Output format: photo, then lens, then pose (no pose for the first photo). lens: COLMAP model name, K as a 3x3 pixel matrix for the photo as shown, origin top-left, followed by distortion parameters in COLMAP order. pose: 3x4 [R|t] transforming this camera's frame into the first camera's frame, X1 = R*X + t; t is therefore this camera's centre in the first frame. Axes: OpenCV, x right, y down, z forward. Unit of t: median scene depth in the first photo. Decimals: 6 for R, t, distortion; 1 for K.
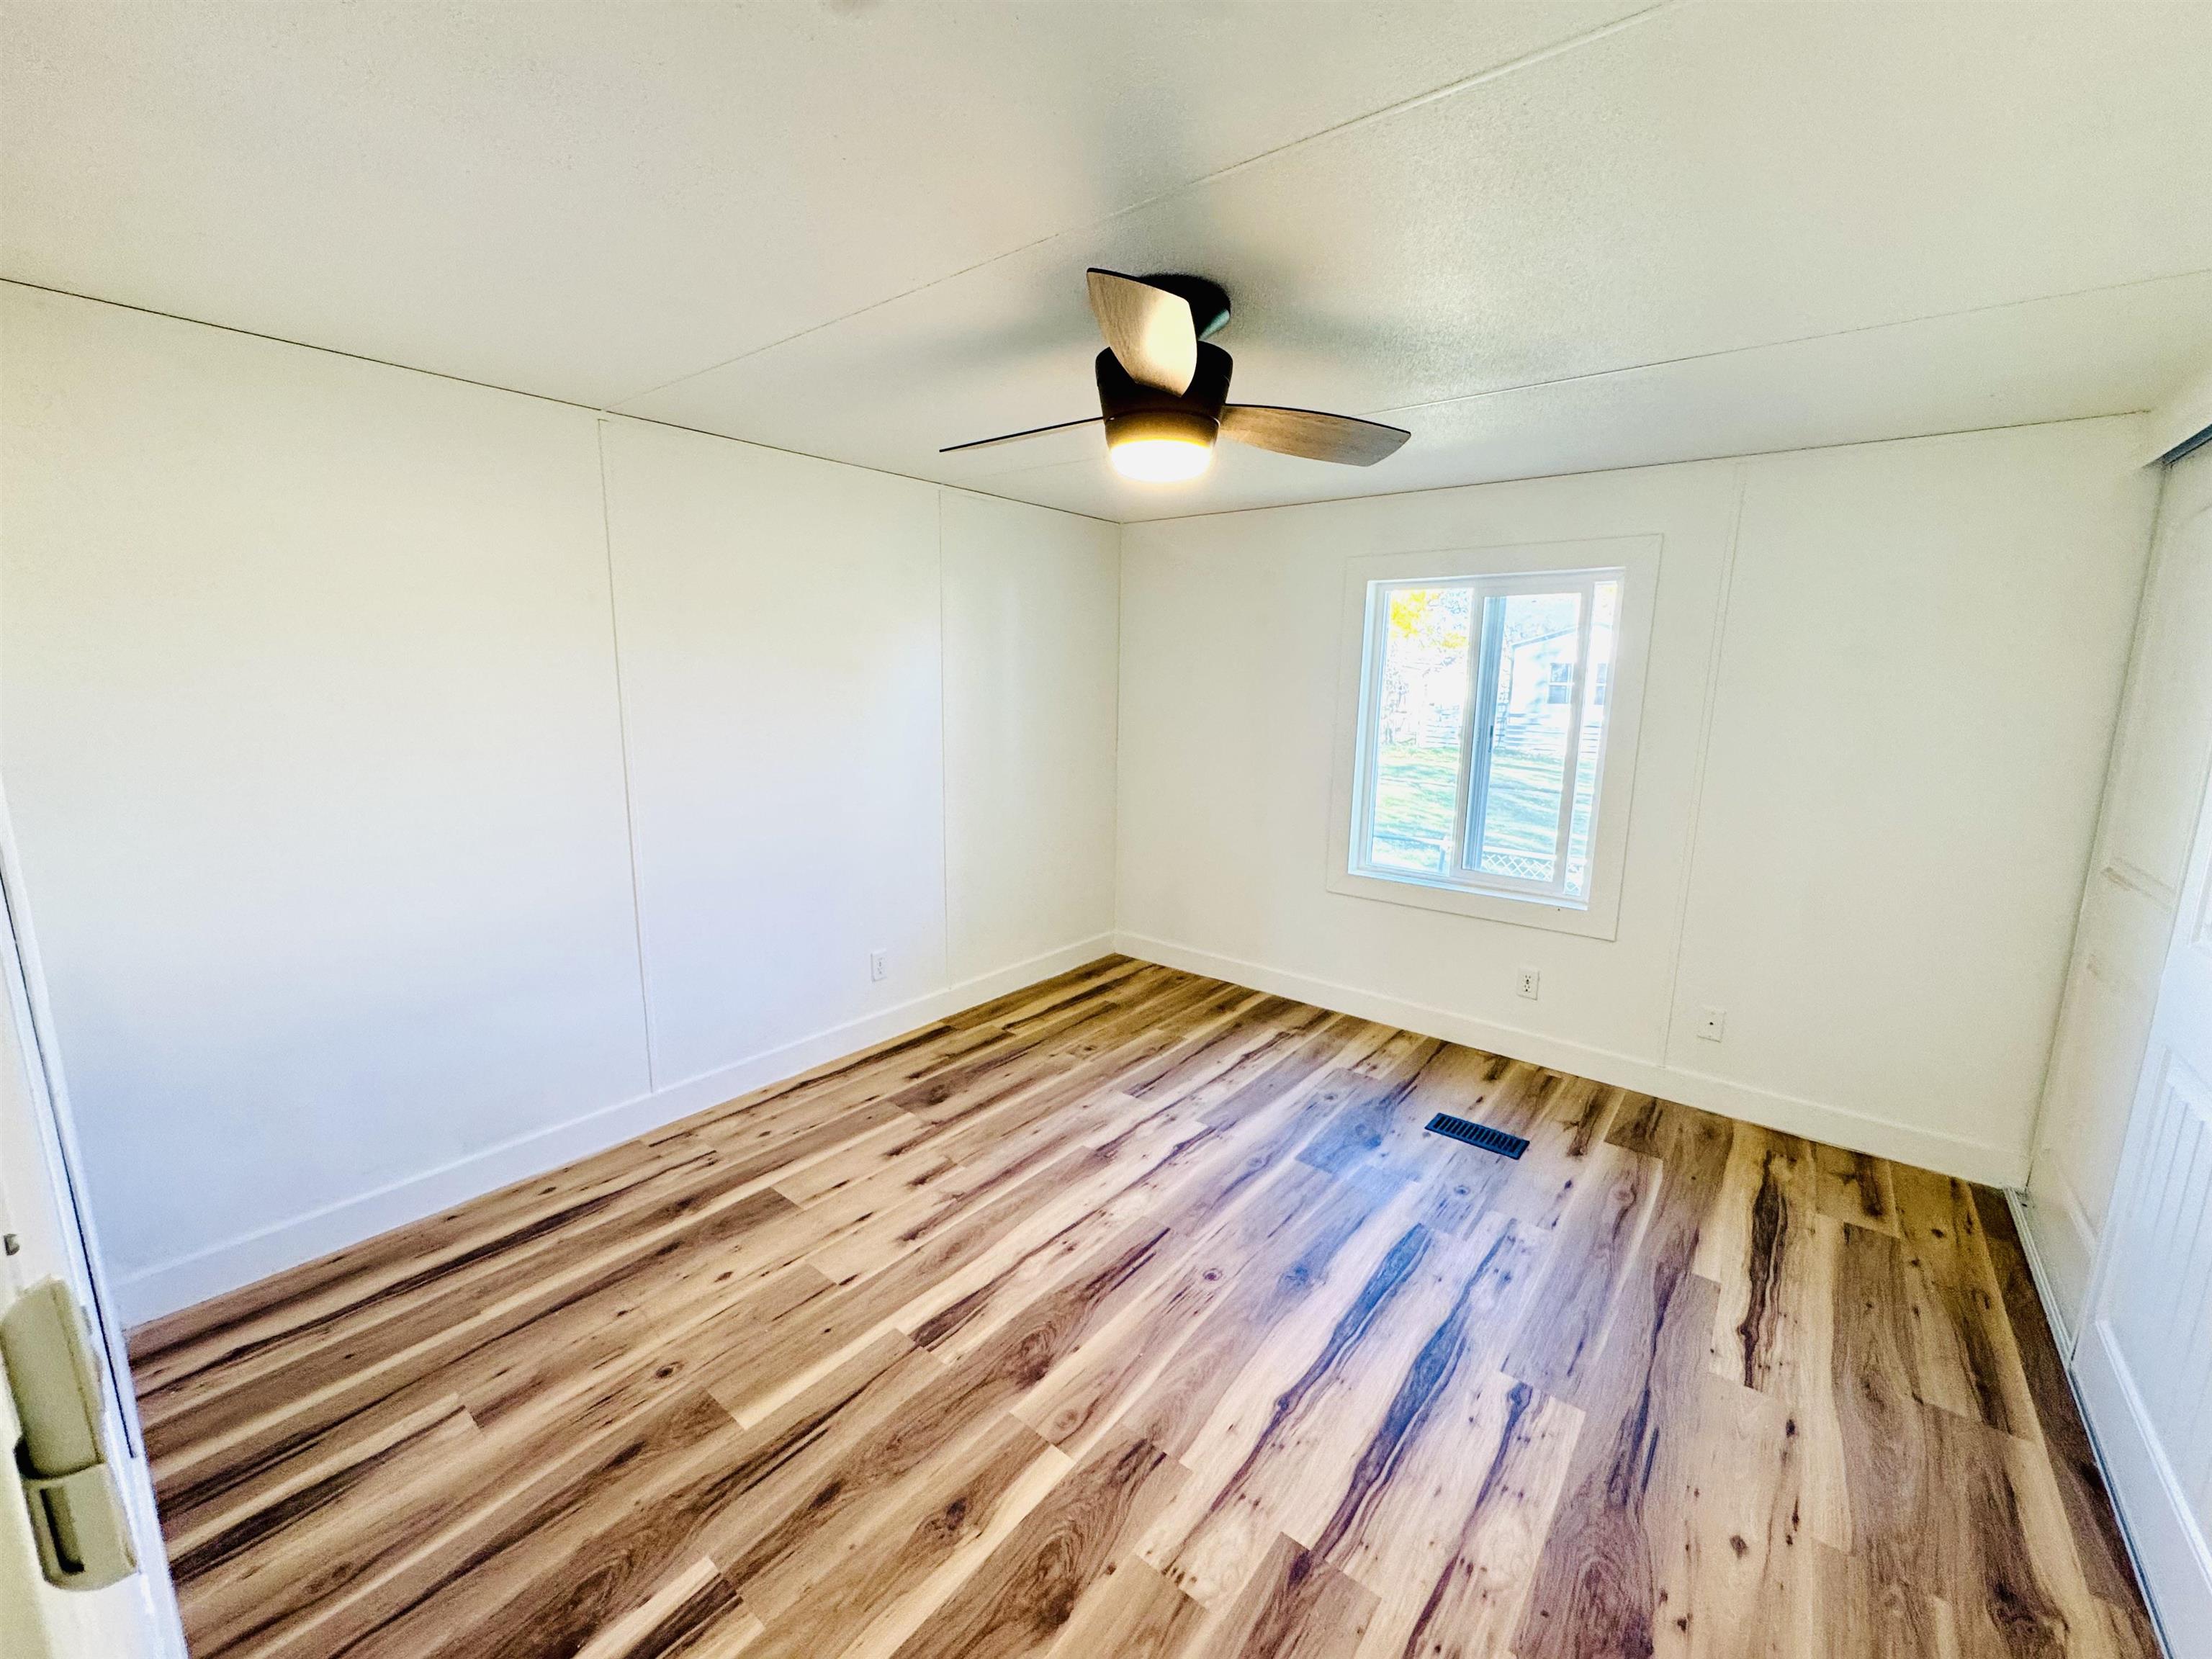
lens RADIAL K [[885.9, 0, 1107.2], [0, 885.9, 829.7], [0, 0, 1]] dist [-0.005737, 0.000831]
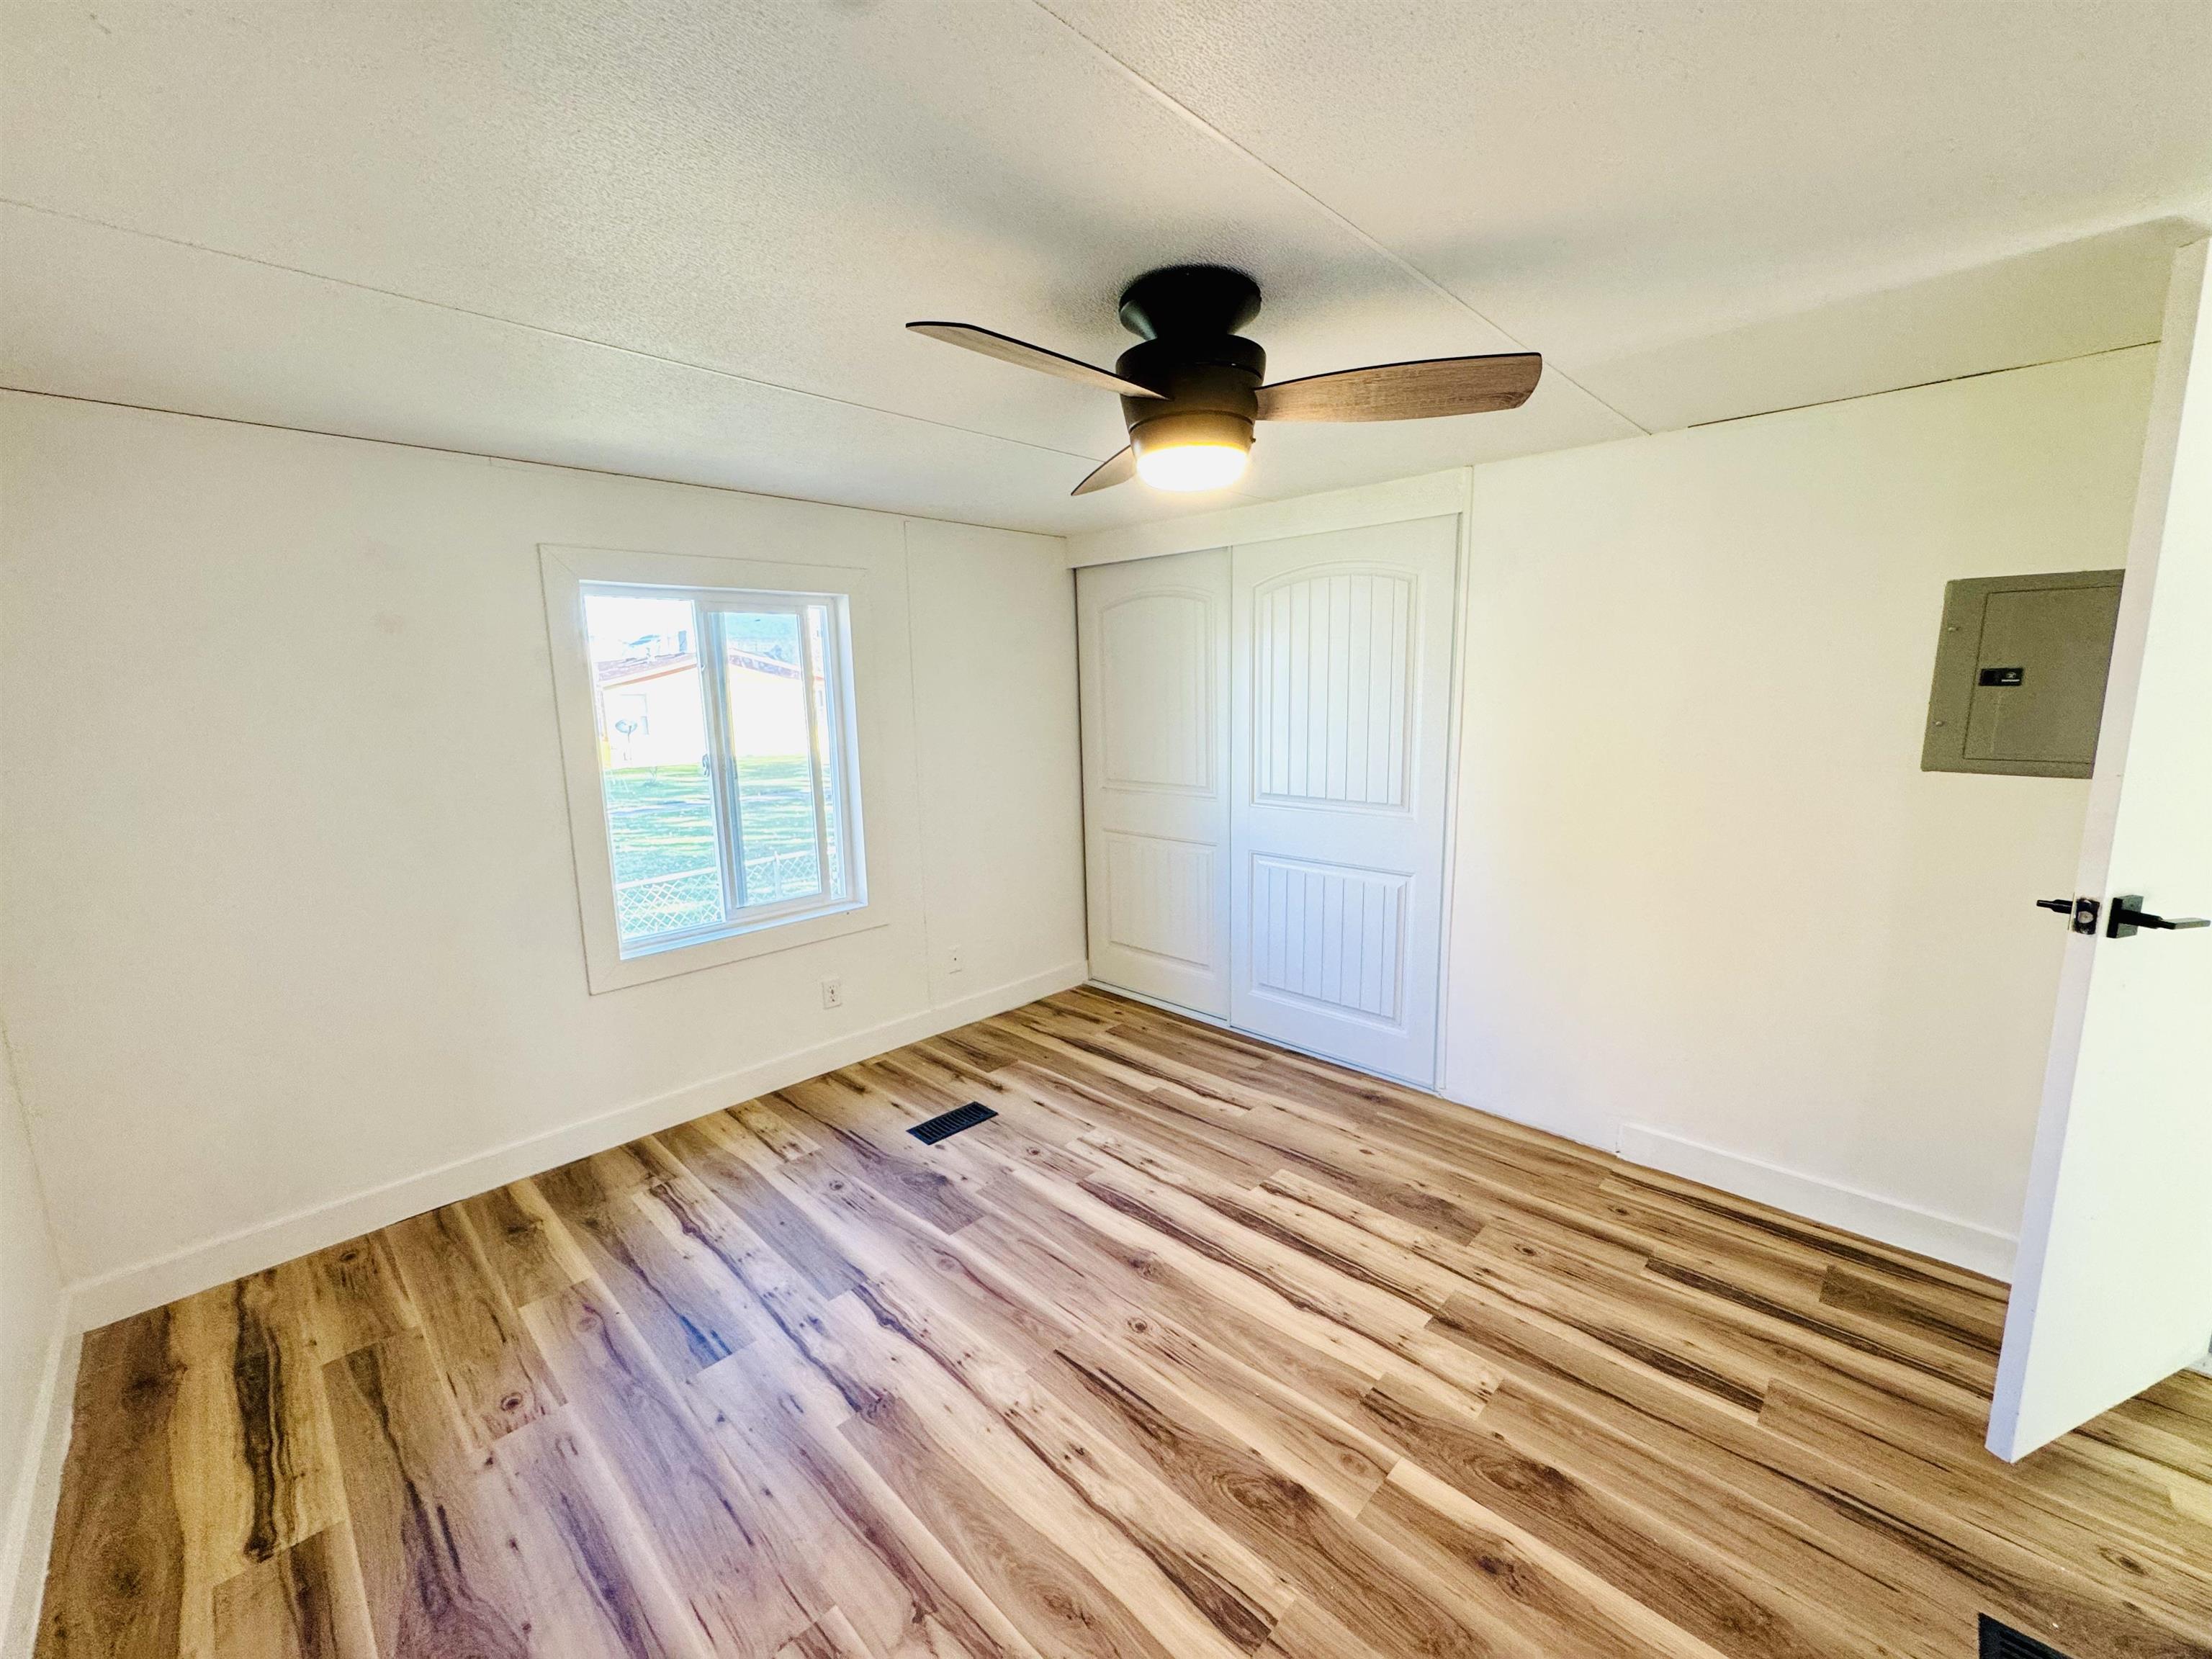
lens RADIAL K [[885.9, 0, 1107.1], [0, 885.9, 828.8], [0, 0, 1]] dist [-0.005737, 0.000831]
pose [[0.093758, -0.178594, 0.979446, -0.562996], [0.195383, 0.967950, 0.157794, -0.133550], [-0.976235, 0.176572, 0.125648, 0.640531]]
